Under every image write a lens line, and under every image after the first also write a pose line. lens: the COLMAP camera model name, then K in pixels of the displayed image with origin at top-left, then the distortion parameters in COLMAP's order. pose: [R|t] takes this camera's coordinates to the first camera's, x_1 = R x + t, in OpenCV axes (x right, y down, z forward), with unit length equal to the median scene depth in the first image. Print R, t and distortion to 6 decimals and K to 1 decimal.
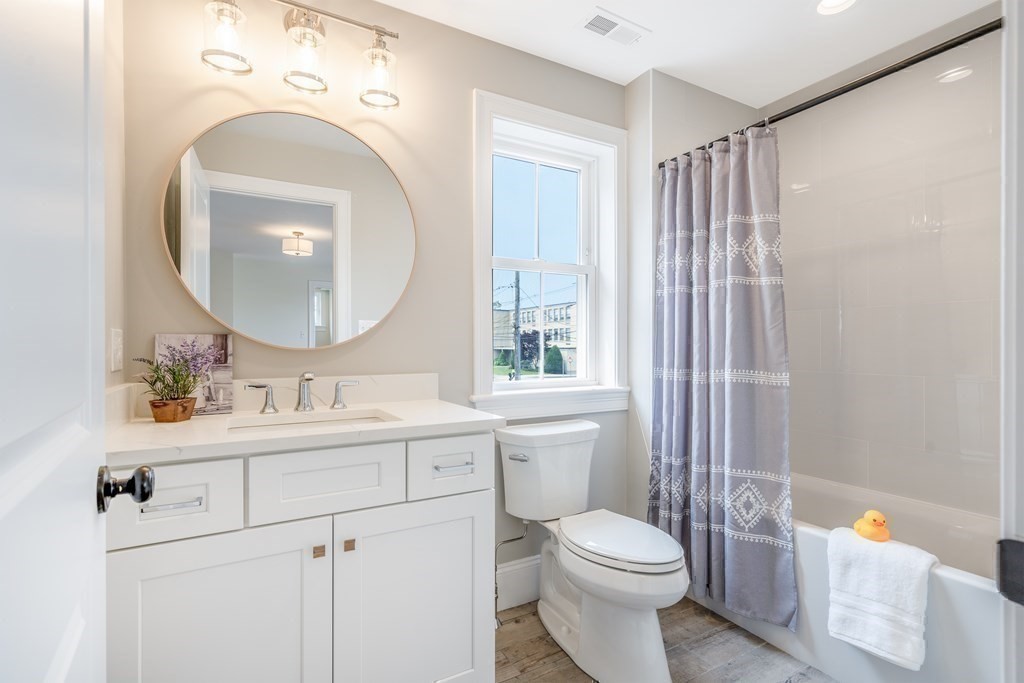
lens RADIAL K [[499.1, 0, 511.0], [0, 499.1, 347.5], [0, 0, 1]] dist [-0.011794, 0.000029]
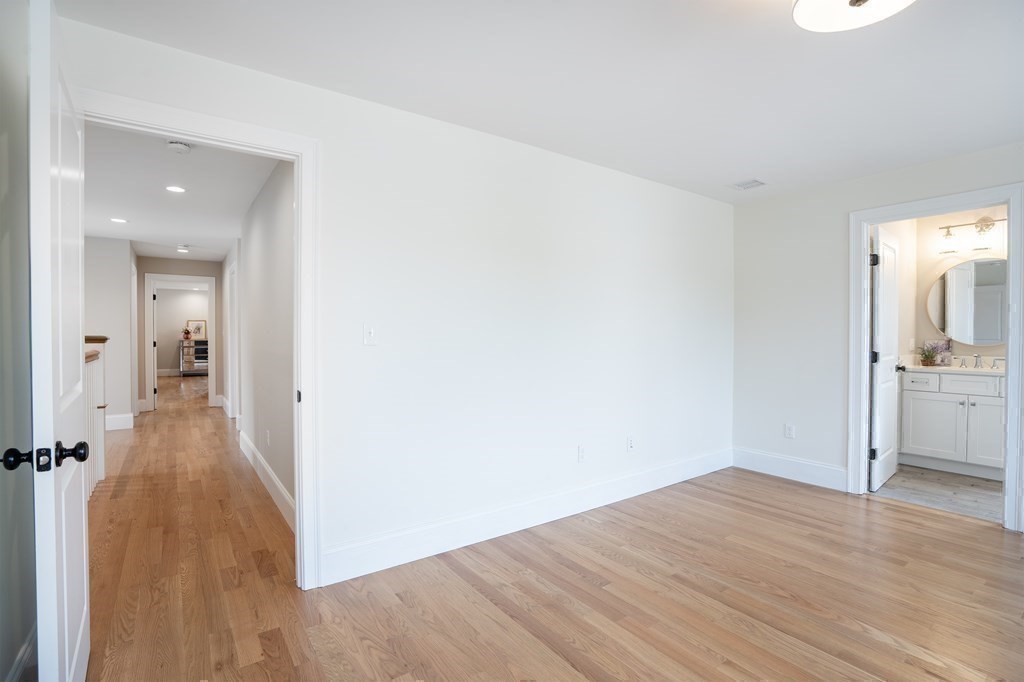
lens RADIAL K [[467.9, 0, 512.0], [0, 467.9, 343.1], [0, 0, 1]] dist [-0.027376, 0.003109]
pose [[0.107489, 0.022163, -0.993959, 1.965462], [-0.002885, 0.999754, 0.021981, -0.066138], [0.994202, 0.000504, 0.107527, -2.004551]]
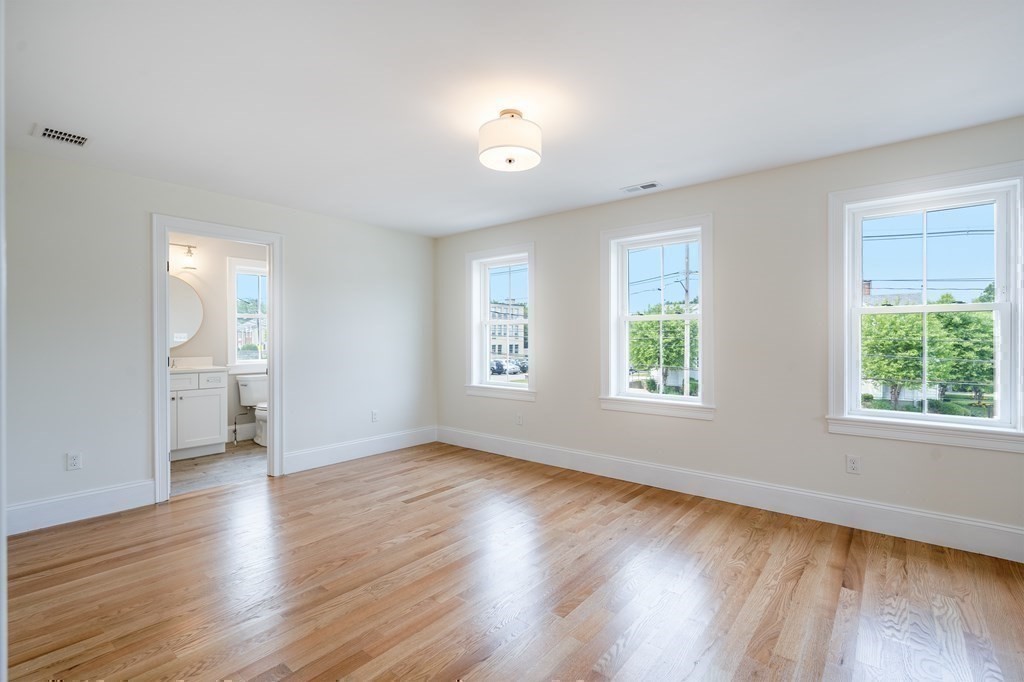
lens RADIAL K [[467.9, 0, 508.8], [0, 467.9, 338.6], [0, 0, 1]] dist [-0.027376, 0.003109]
pose [[0.940273, -0.002981, 0.340407, 0.722336], [0.002509, 0.999995, 0.001827, -0.068266], [-0.340411, -0.000864, 0.940276, -2.753596]]
